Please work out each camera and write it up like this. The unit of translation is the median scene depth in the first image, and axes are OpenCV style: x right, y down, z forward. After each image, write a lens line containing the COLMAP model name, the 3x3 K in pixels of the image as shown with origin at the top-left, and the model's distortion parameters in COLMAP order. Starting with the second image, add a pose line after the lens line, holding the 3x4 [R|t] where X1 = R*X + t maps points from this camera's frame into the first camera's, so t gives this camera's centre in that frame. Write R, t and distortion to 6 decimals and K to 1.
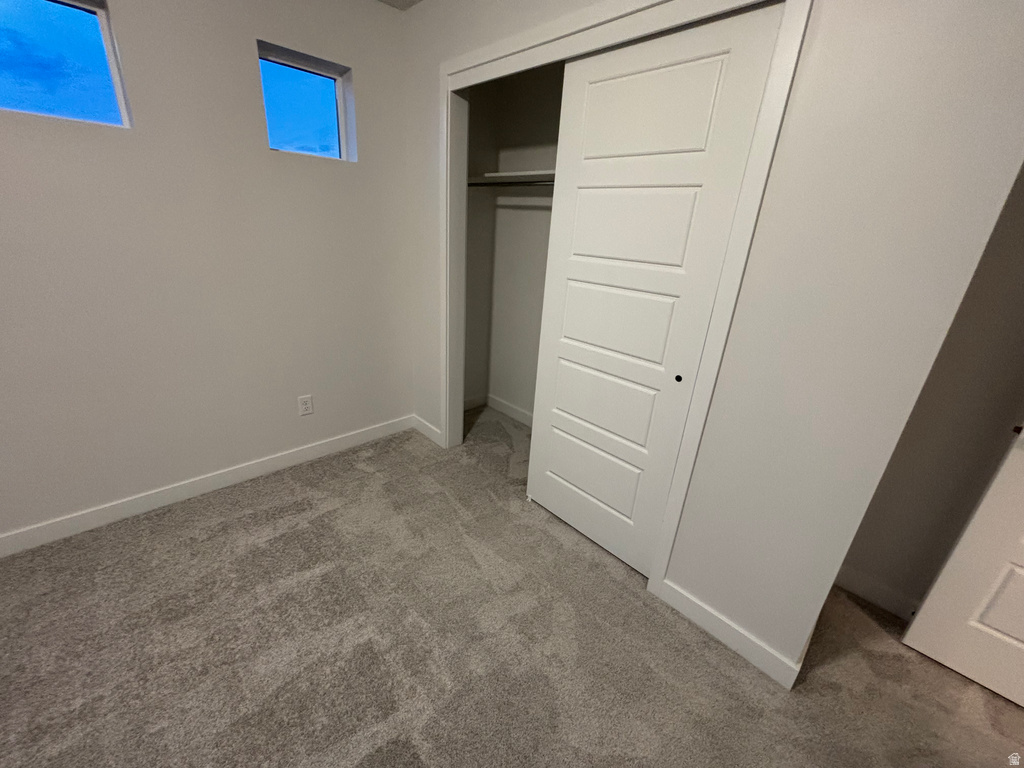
lens RADIAL K [[410.3, 0, 510.9], [0, 410.3, 386.9], [0, 0, 1]] dist [-0.001522, -0.000309]
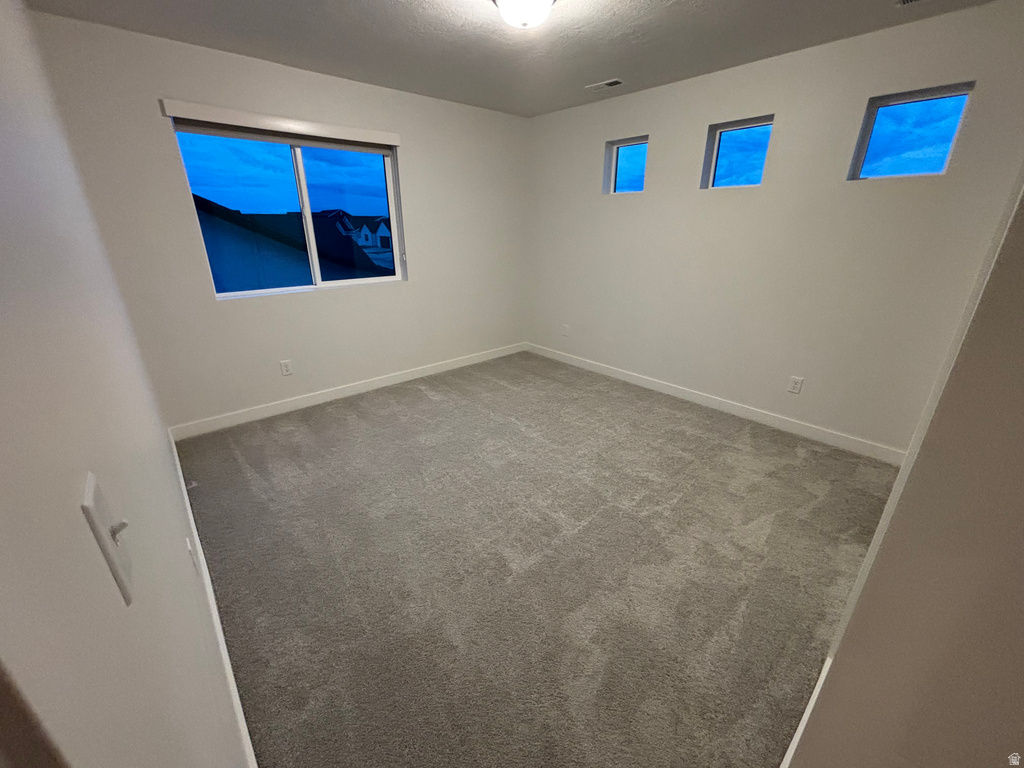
lens RADIAL K [[410.3, 0, 512.6], [0, 410.3, 381.3], [0, 0, 1]] dist [-0.001522, -0.000309]
pose [[-0.022417, 0.305700, -0.951864, 0.796907], [-0.375165, 0.879951, 0.291440, -0.004704], [0.926687, 0.363640, 0.094963, 0.121976]]
